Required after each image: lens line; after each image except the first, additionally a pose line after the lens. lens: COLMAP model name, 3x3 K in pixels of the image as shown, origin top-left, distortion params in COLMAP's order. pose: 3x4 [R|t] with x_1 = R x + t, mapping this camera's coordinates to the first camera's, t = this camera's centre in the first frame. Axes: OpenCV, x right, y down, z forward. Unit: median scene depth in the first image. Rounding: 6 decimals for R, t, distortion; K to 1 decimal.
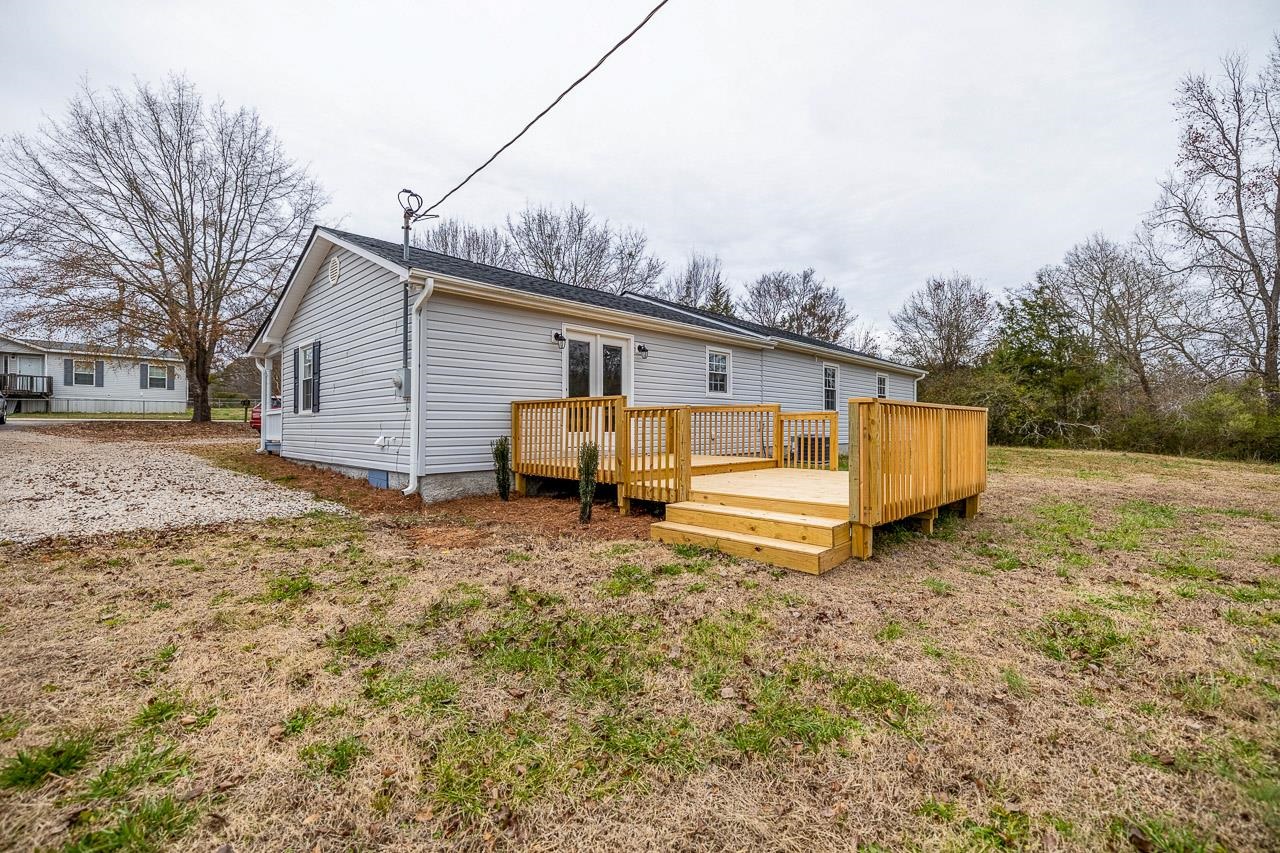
lens RADIAL K [[555.0, 0, 644.6], [0, 555.0, 426.0], [0, 0, 1]] dist [0.004214, -0.001105]
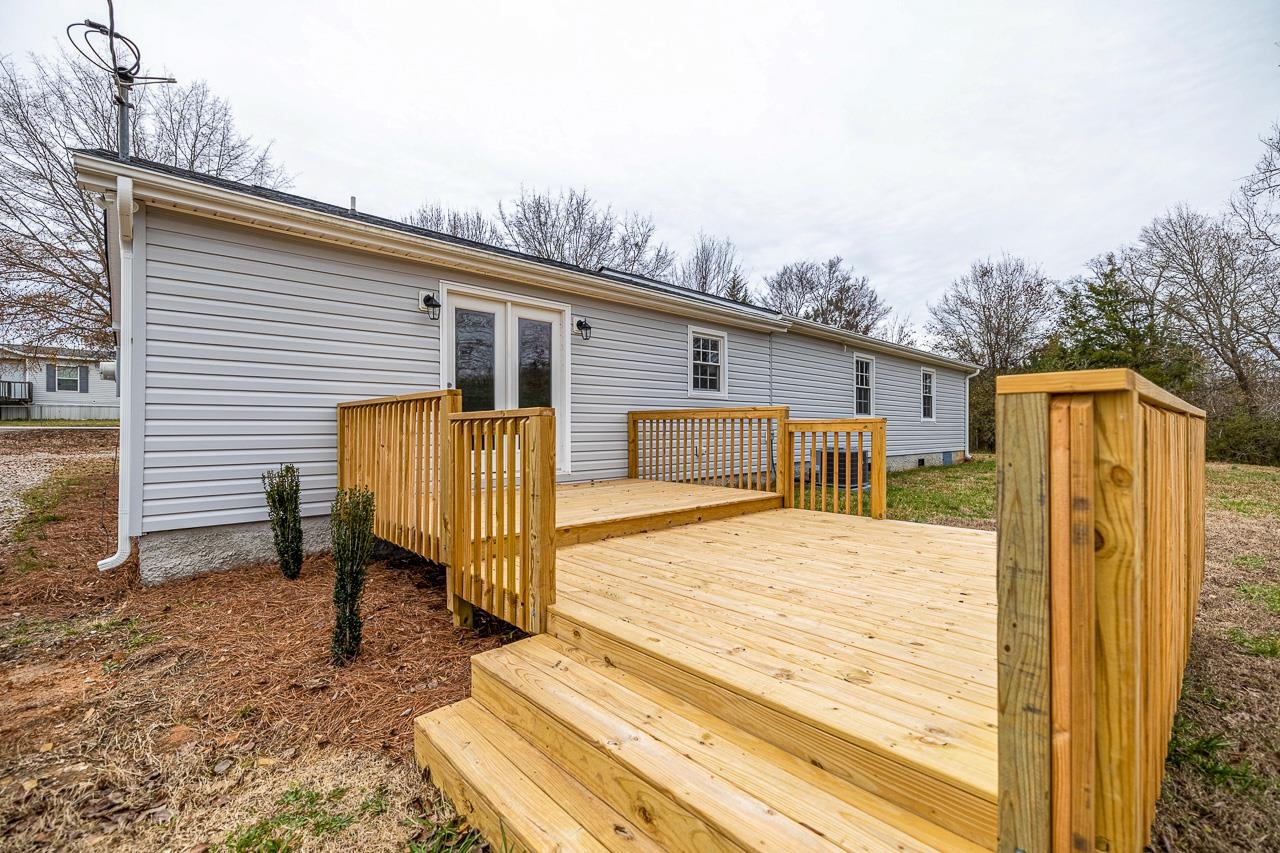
lens RADIAL K [[555.0, 0, 633.0], [0, 555.0, 426.3], [0, 0, 1]] dist [0.004214, -0.001105]
pose [[0.998017, -0.002793, -0.062878, 0.028529], [0.002379, 0.999975, -0.006660, -0.003364], [0.062895, 0.006497, 0.997999, 0.095818]]
